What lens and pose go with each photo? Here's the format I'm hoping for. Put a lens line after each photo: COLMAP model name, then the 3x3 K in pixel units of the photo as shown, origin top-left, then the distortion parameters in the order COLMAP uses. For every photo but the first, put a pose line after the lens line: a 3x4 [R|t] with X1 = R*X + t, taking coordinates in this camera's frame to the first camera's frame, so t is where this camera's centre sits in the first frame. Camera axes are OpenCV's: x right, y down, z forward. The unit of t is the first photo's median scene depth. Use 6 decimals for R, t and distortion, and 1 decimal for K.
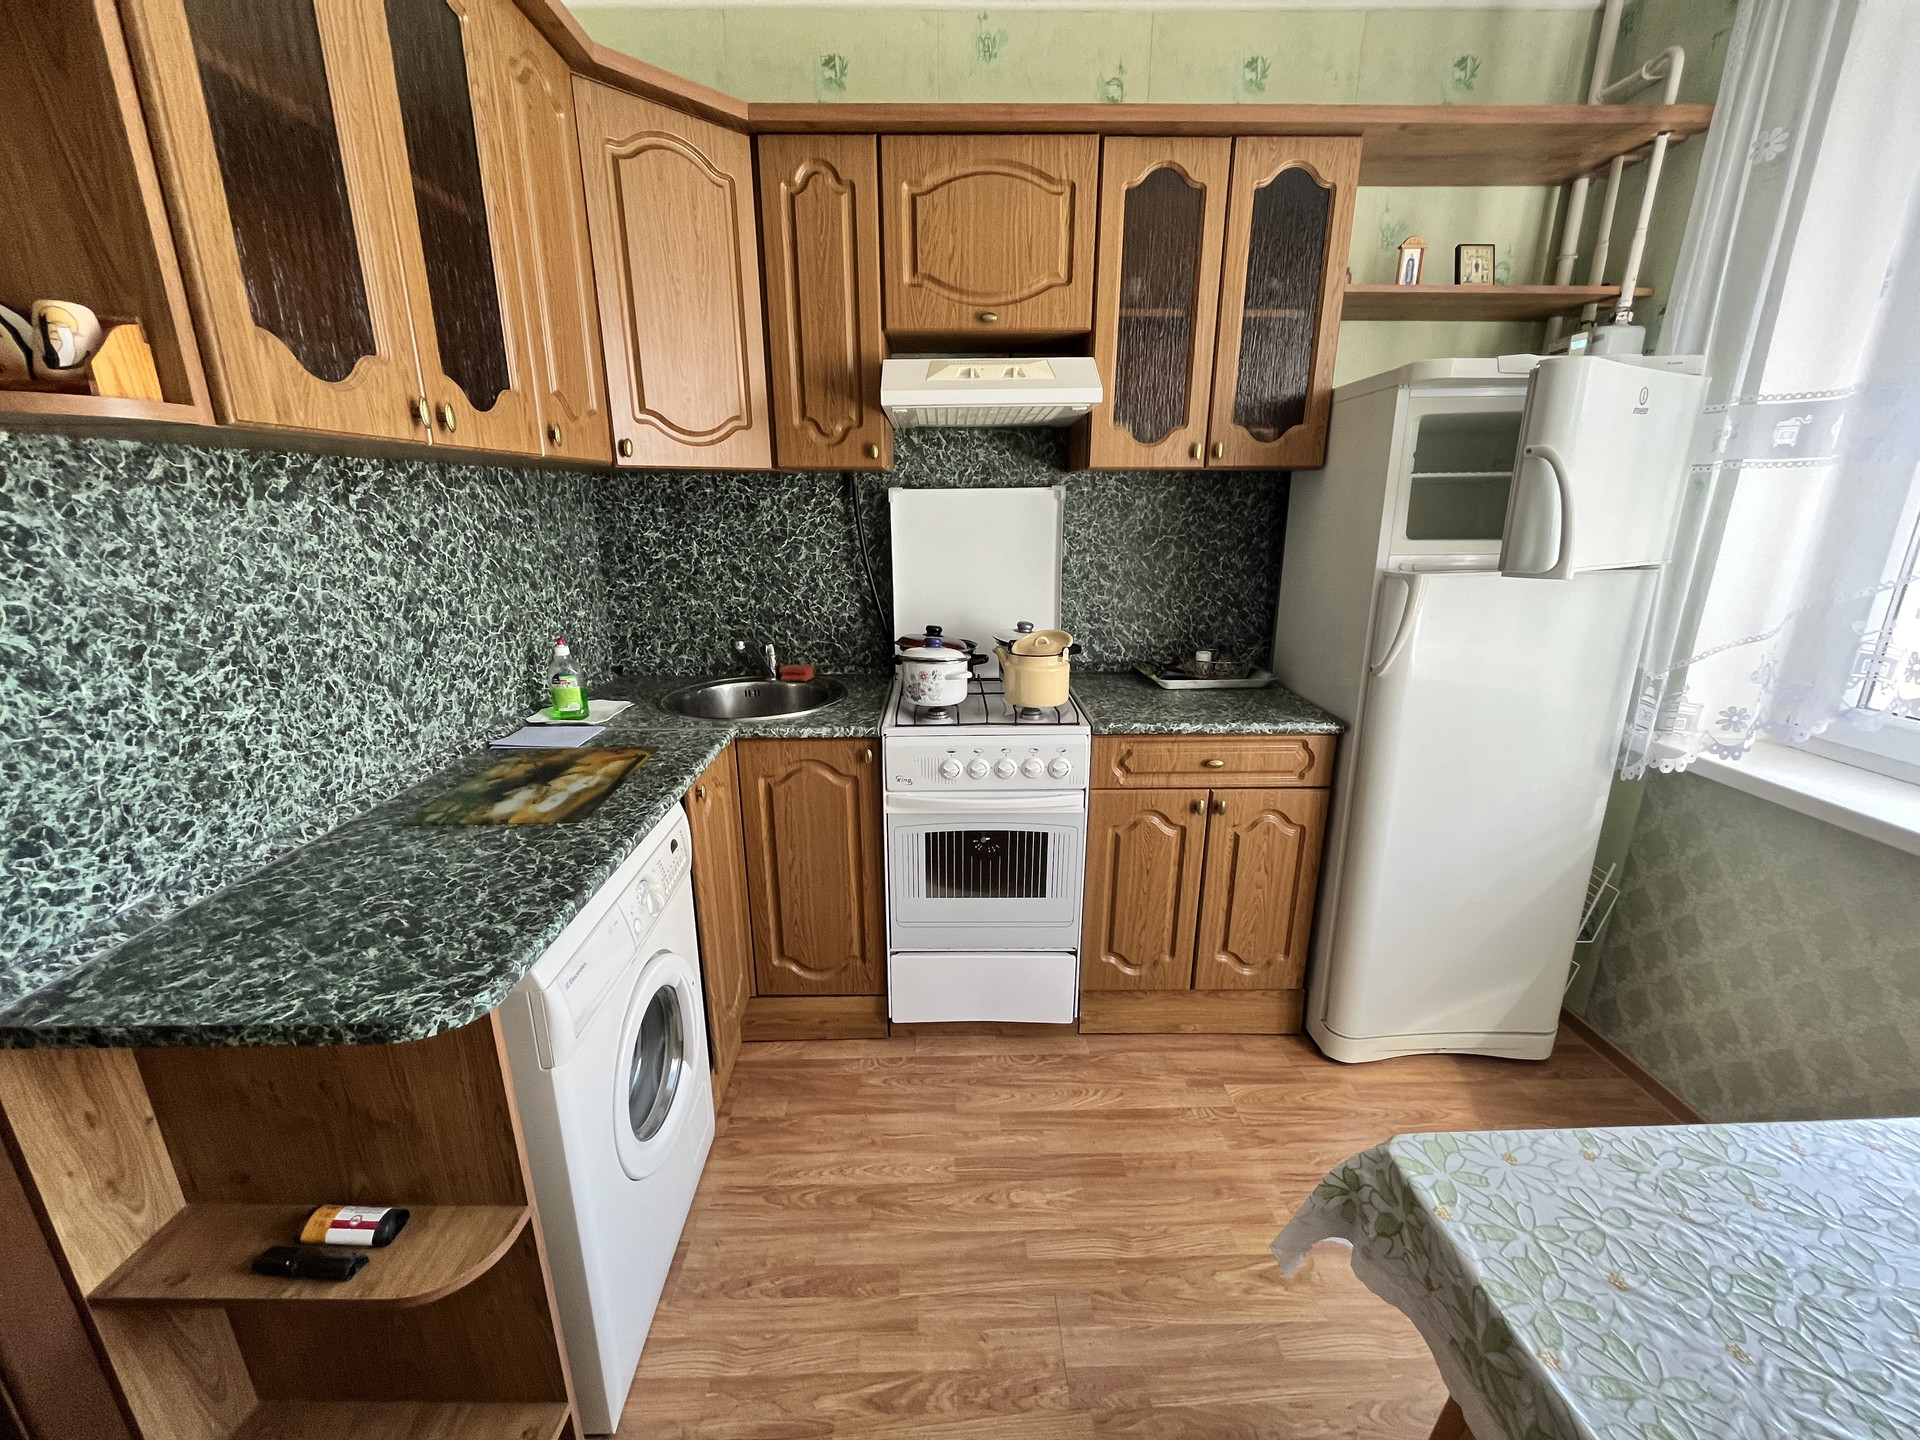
lens RADIAL K [[777.9, 0, 955.2], [0, 777.9, 721.0], [0, 0, 1]] dist [-0.002861, 0.000206]
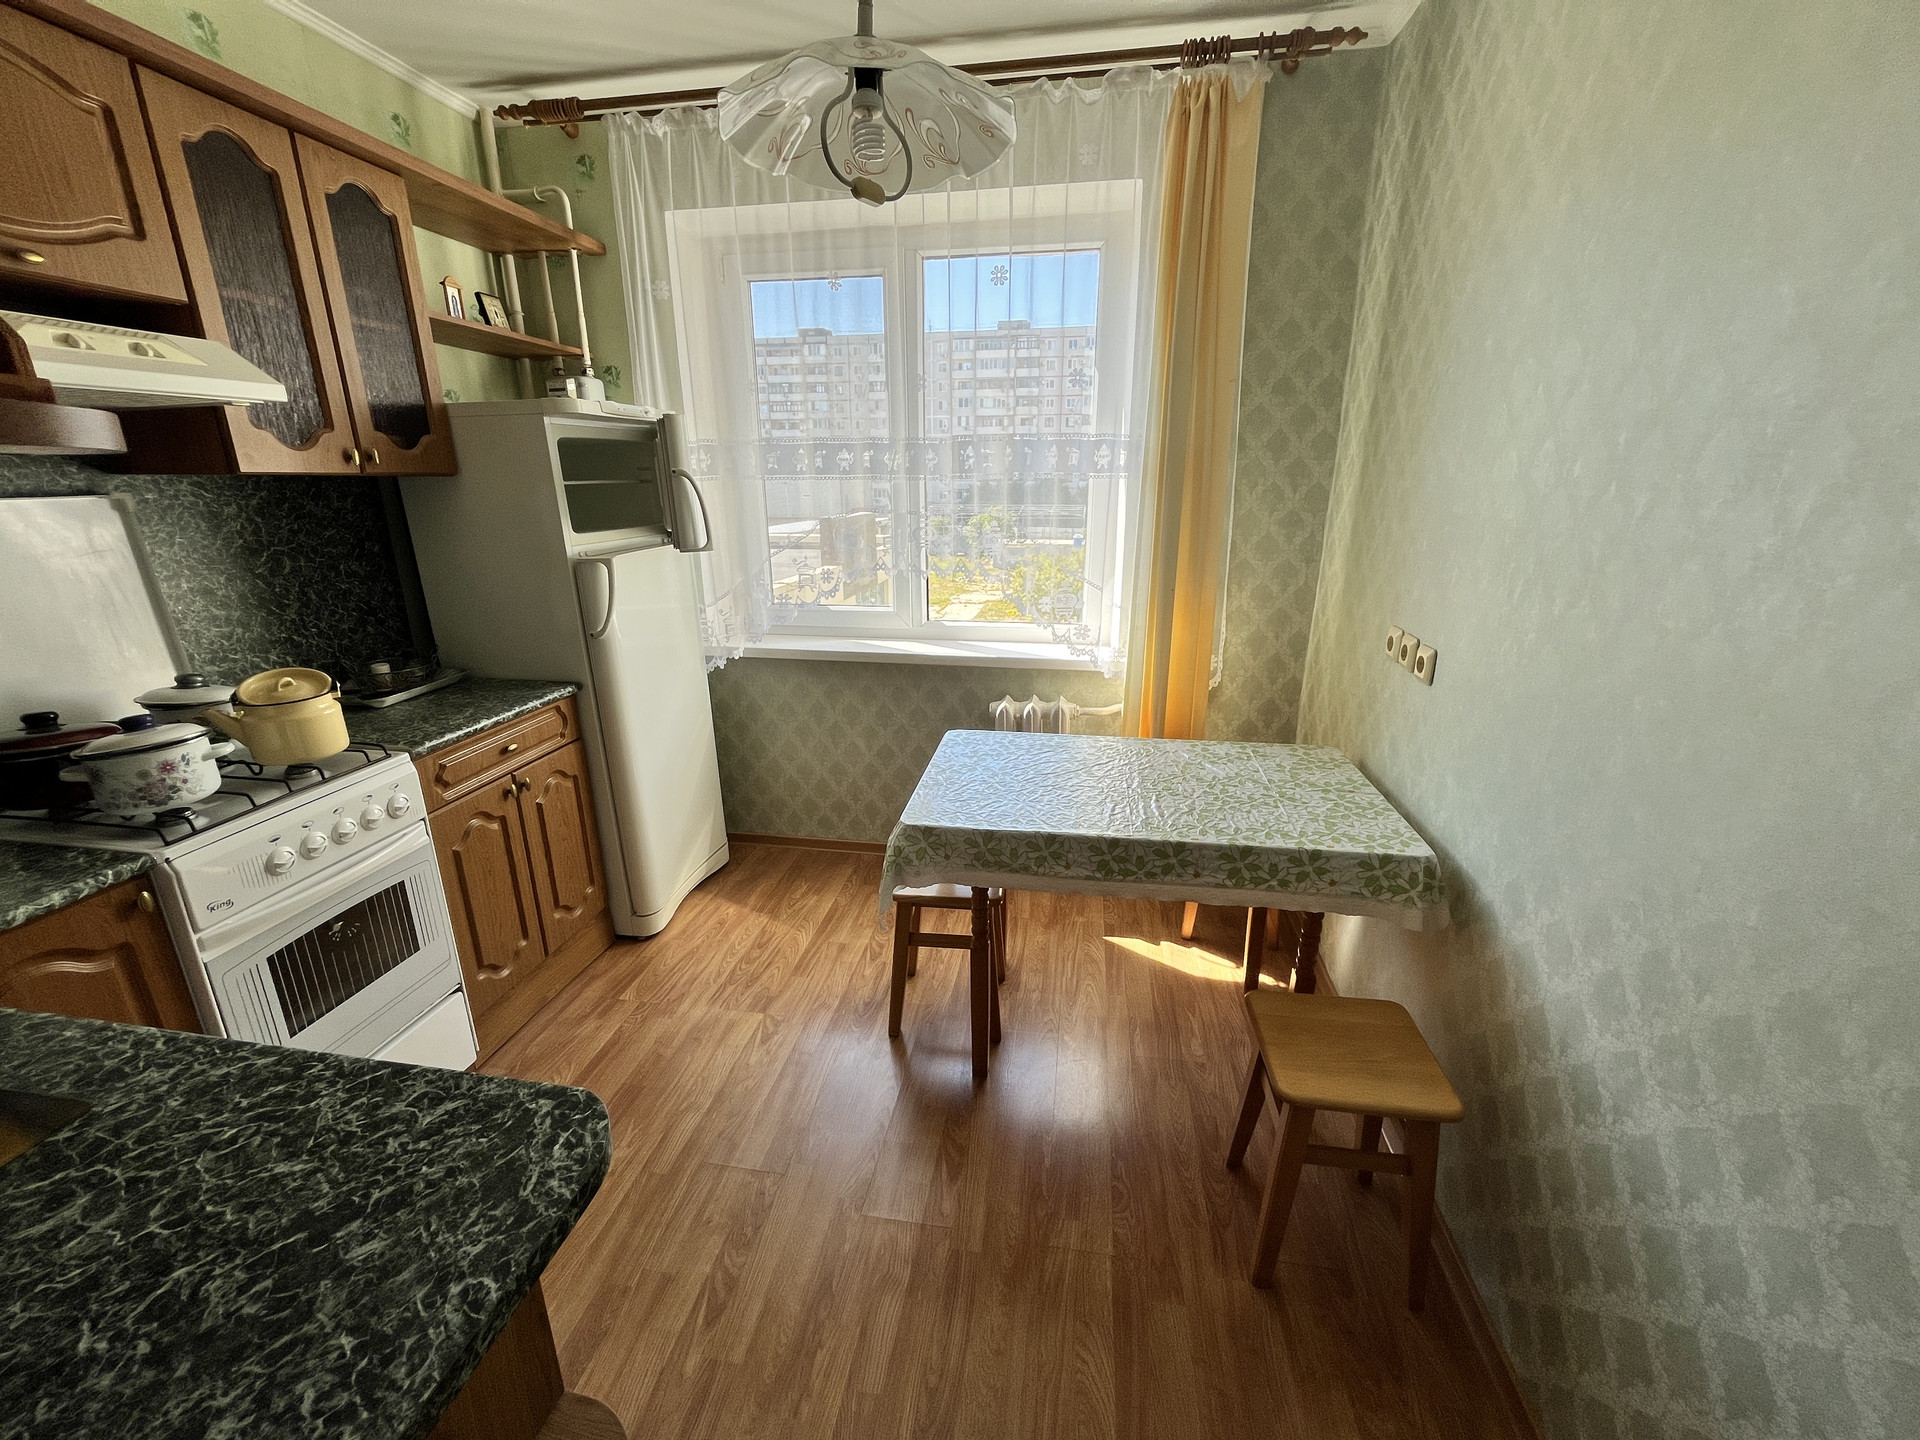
lens RADIAL K [[777.9, 0, 955.7], [0, 777.9, 716.0], [0, 0, 1]] dist [-0.002861, 0.000206]
pose [[0.184659, -0.285036, 0.940561, -0.555728], [0.271779, 0.934509, 0.229844, -0.067593], [-0.944477, 0.213182, 0.250033, 0.129148]]
